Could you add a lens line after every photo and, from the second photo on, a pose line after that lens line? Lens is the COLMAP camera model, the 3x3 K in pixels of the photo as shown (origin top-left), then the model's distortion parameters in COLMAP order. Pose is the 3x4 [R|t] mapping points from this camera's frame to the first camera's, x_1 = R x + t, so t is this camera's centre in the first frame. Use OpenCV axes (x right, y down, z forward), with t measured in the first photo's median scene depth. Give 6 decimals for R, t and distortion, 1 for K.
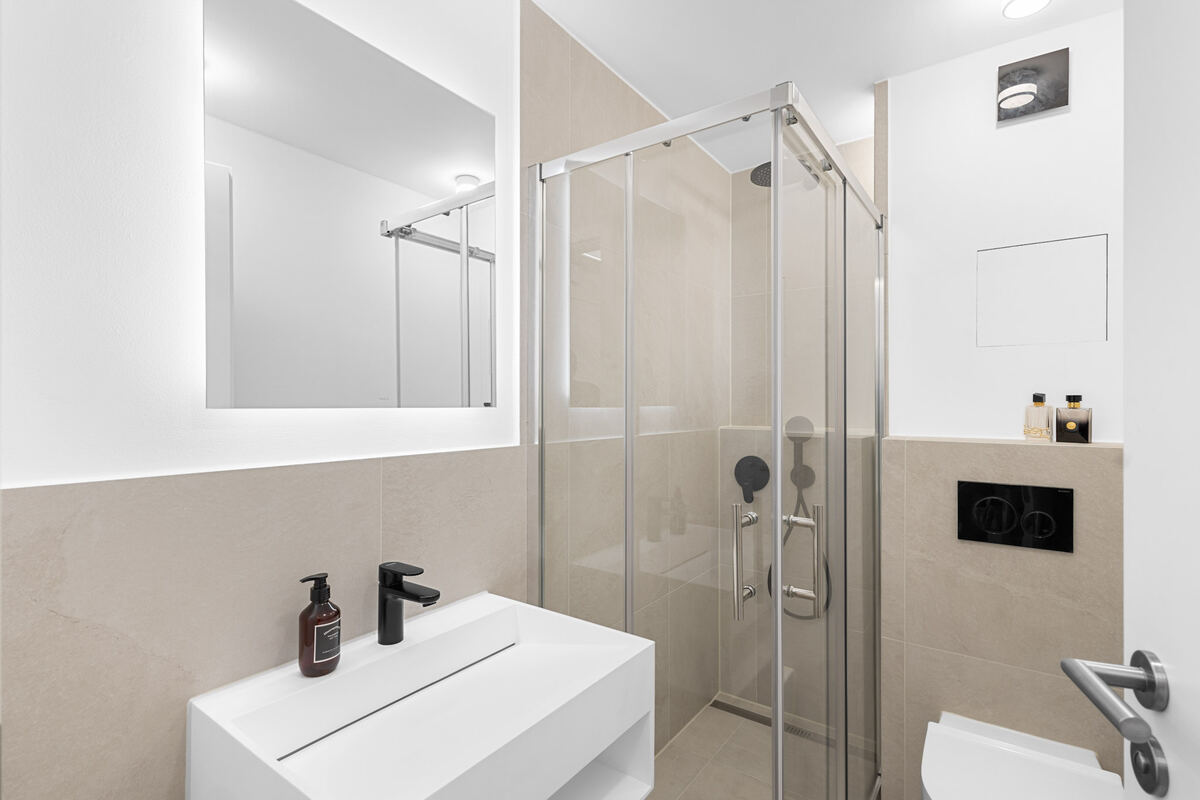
lens RADIAL K [[556.4, 0, 598.3], [0, 556.4, 410.3], [0, 0, 1]] dist [0.000246, -0.000064]
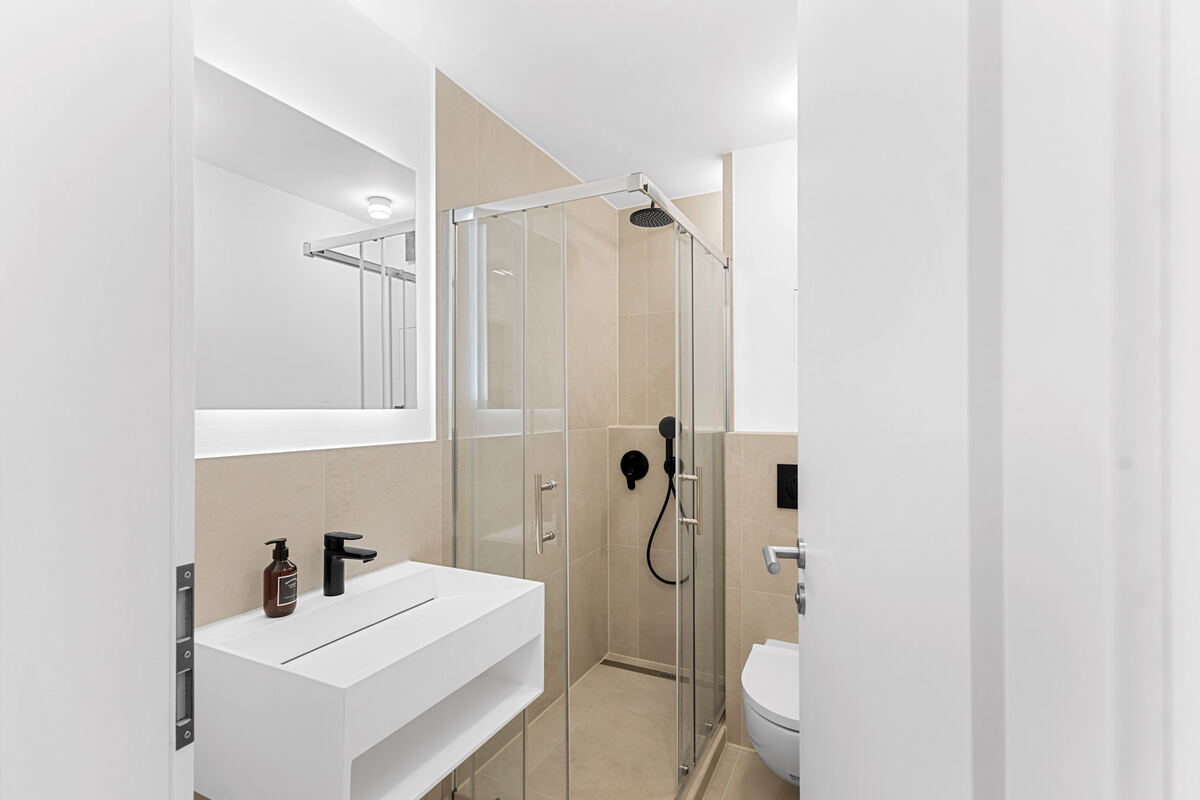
lens RADIAL K [[556.4, 0, 598.3], [0, 556.4, 410.3], [0, 0, 1]] dist [0.000246, -0.000064]
pose [[0.986322, -0.002398, 0.164814, 0.007802], [0.003436, 0.999976, -0.006012, 0.005661], [-0.164796, 0.006496, 0.986306, -0.250749]]
